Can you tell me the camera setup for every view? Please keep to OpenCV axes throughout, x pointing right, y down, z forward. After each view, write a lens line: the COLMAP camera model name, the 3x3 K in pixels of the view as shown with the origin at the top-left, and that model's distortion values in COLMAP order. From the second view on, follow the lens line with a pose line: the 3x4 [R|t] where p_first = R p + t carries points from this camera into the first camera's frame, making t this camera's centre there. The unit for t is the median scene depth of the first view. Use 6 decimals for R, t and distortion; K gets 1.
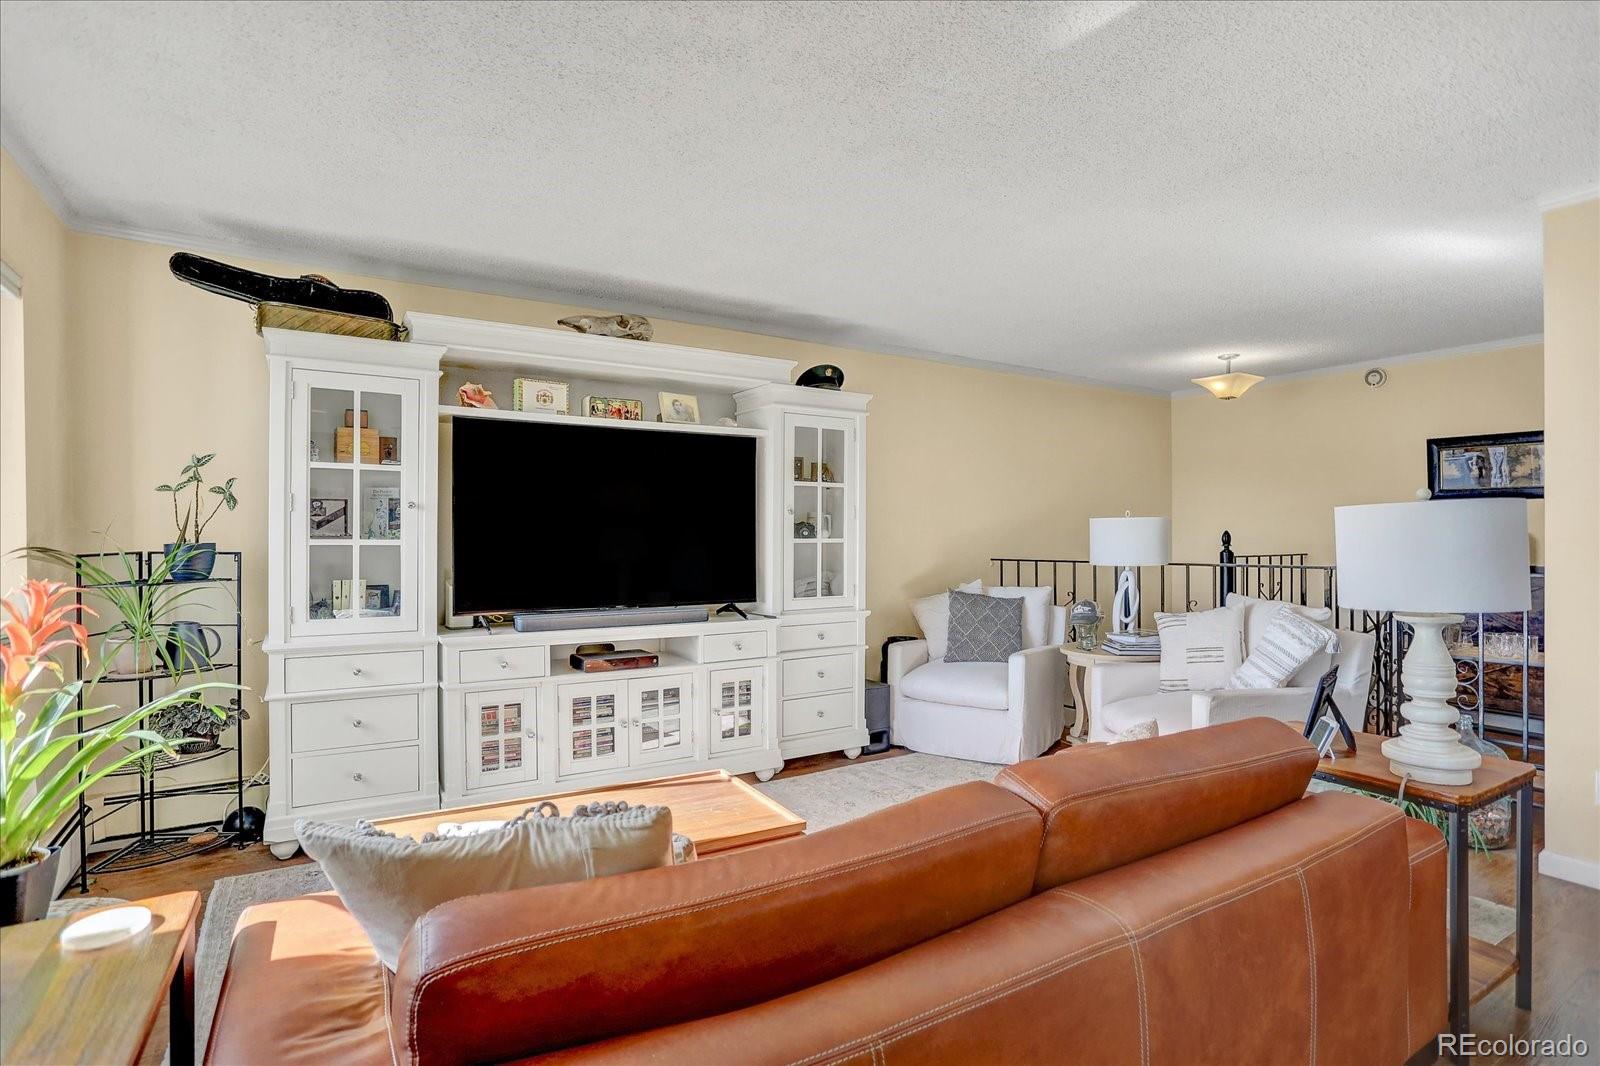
lens RADIAL K [[778.1, 0, 800.0], [0, 778.1, 533.0], [0, 0, 1]] dist [0.000136, -0.000140]
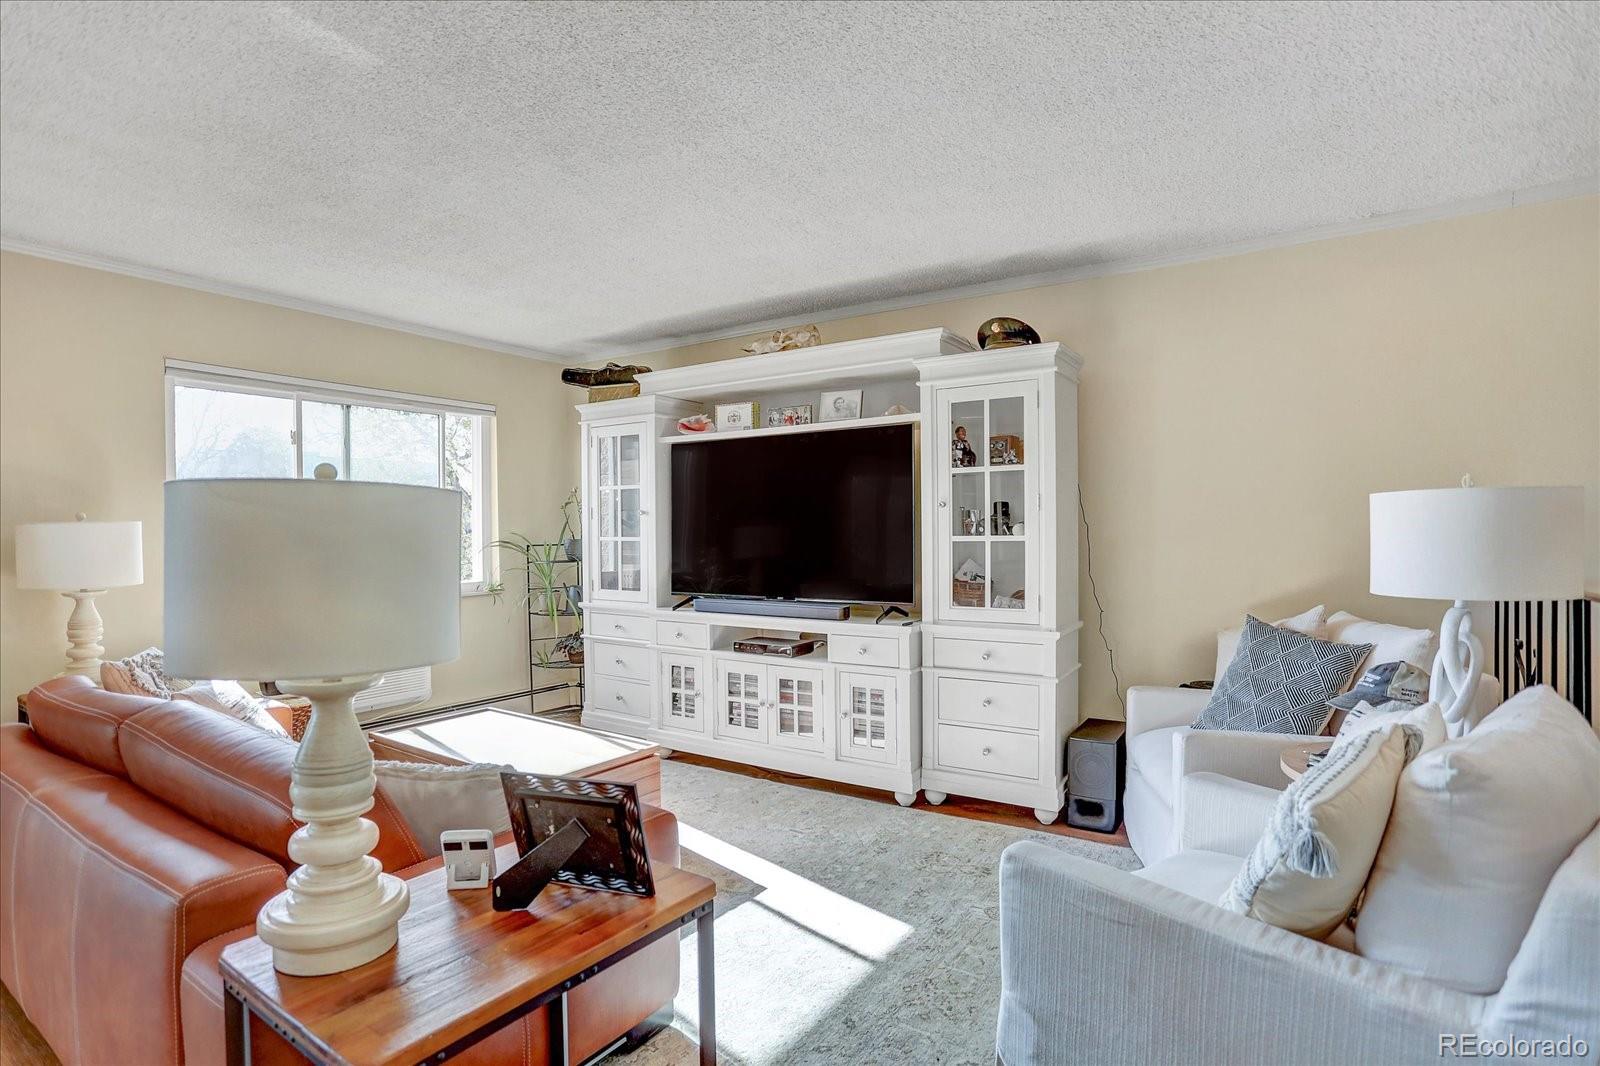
lens RADIAL K [[857.5, 0, 800.0], [0, 857.5, 533.0], [0, 0, 1]] dist [-0.001330, -0.000033]
pose [[0.427051, -0.002996, -0.904222, 0.824877], [0.010897, 0.999939, 0.001833, 0.000741], [0.904162, -0.010636, 0.427058, 0.485886]]
